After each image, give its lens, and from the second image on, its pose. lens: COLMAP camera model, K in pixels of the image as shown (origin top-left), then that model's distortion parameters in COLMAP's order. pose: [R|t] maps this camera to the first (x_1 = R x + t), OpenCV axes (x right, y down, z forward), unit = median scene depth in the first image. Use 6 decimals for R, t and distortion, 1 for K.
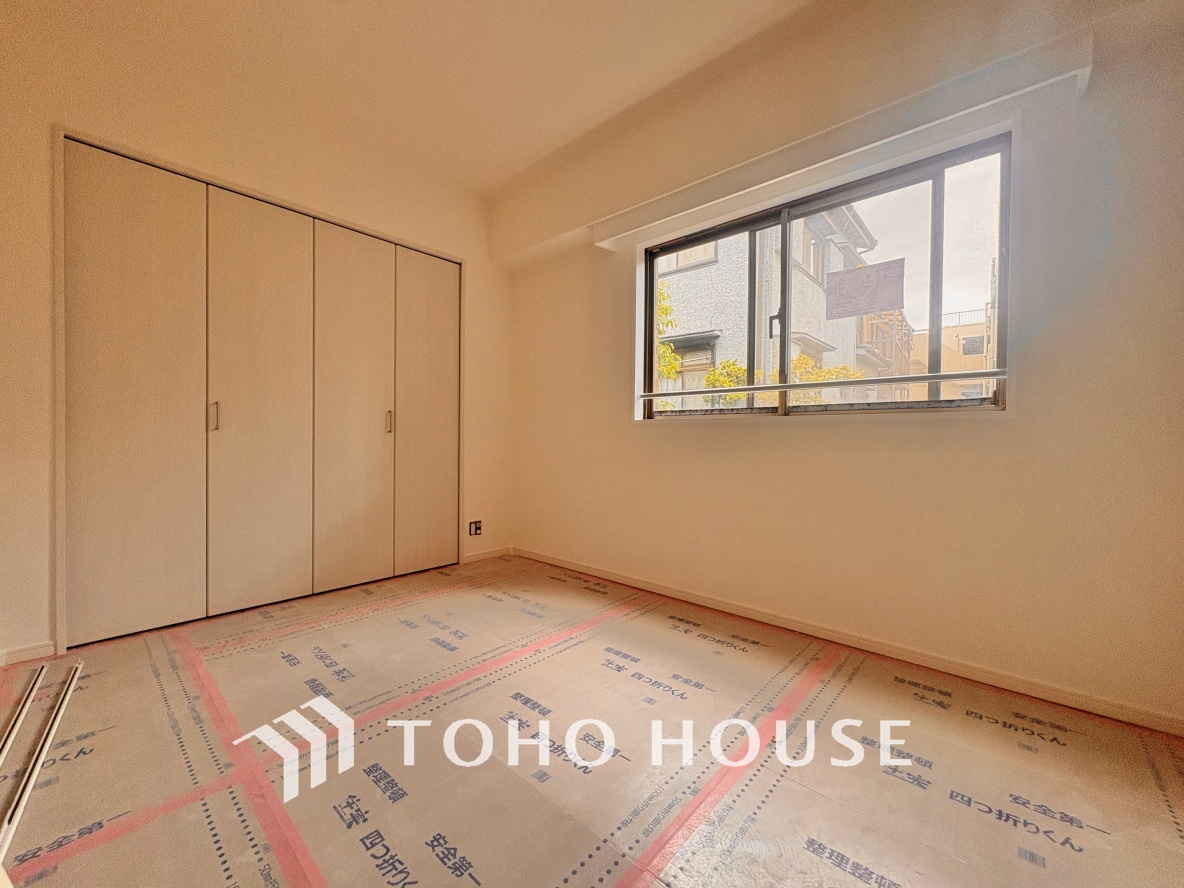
lens RADIAL K [[468.4, 0, 595.6], [0, 468.4, 435.1], [0, 0, 1]] dist [0.001420, 0.001369]
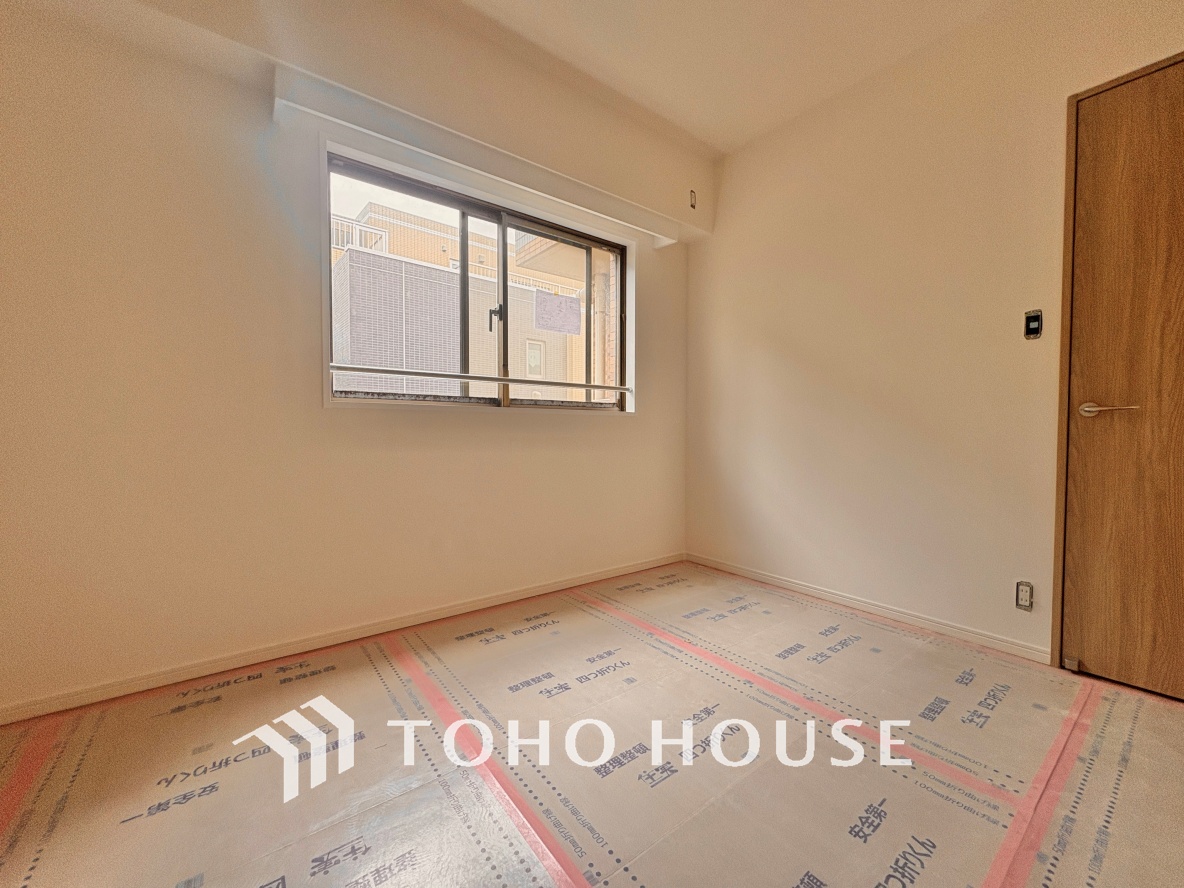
lens RADIAL K [[468.4, 0, 591.7], [0, 468.4, 435.0], [0, 0, 1]] dist [0.001420, 0.001369]
pose [[0.196945, -0.020943, 0.980191, -0.667580], [-0.007049, 0.999716, 0.022776, -0.003563], [-0.980389, -0.011395, 0.196741, 0.645194]]
